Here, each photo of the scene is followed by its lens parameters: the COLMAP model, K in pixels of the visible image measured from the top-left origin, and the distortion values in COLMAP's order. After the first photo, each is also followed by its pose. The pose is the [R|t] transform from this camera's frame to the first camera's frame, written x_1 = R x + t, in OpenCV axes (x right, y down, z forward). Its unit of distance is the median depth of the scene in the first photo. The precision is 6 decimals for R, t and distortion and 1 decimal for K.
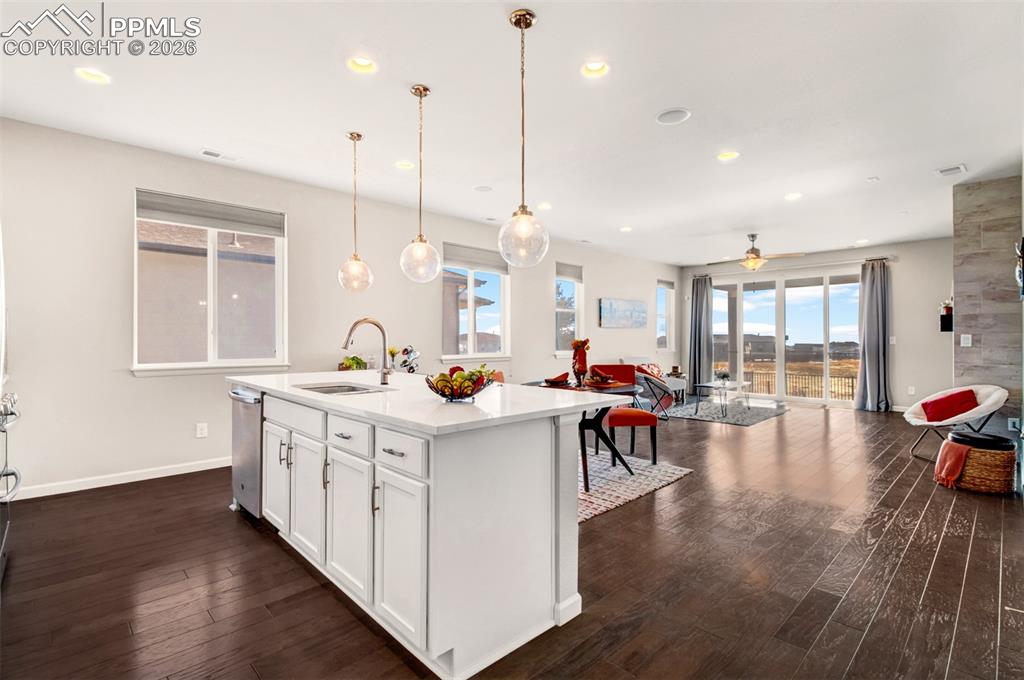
lens RADIAL K [[477.1, 0, 513.4], [0, 477.1, 341.7], [0, 0, 1]] dist [-0.003348, -0.000976]
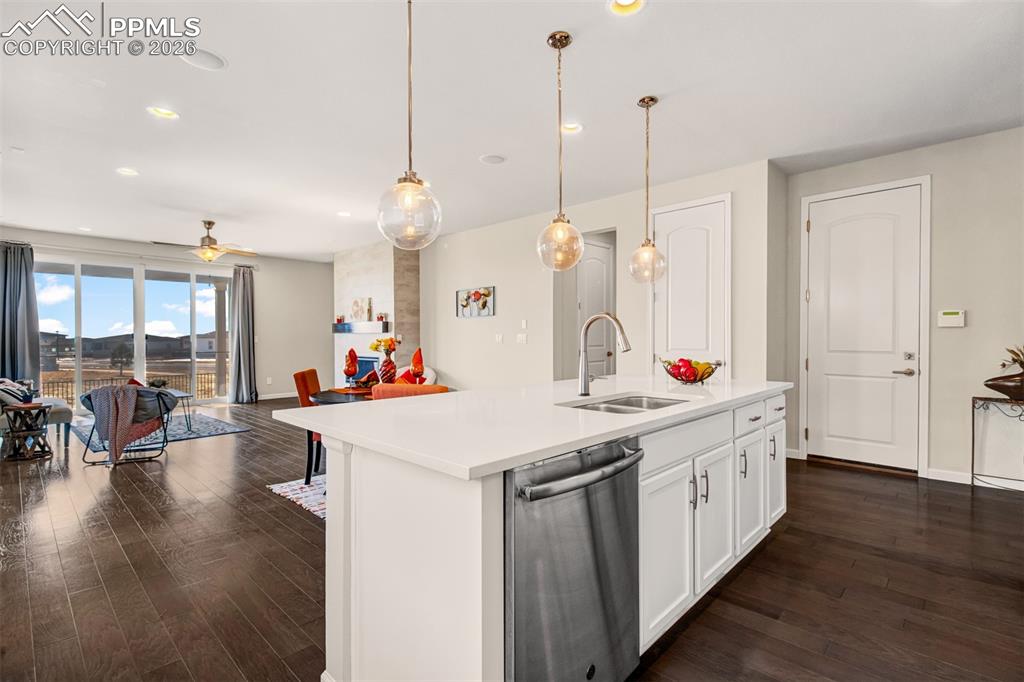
lens RADIAL K [[477.1, 0, 519.1], [0, 477.1, 343.4], [0, 0, 1]] dist [-0.003348, -0.000976]
pose [[-0.040451, -0.013112, 0.999096, -0.423234], [0.005234, 0.999897, 0.013335, -0.004415], [-0.999168, 0.005769, -0.040378, 0.454496]]
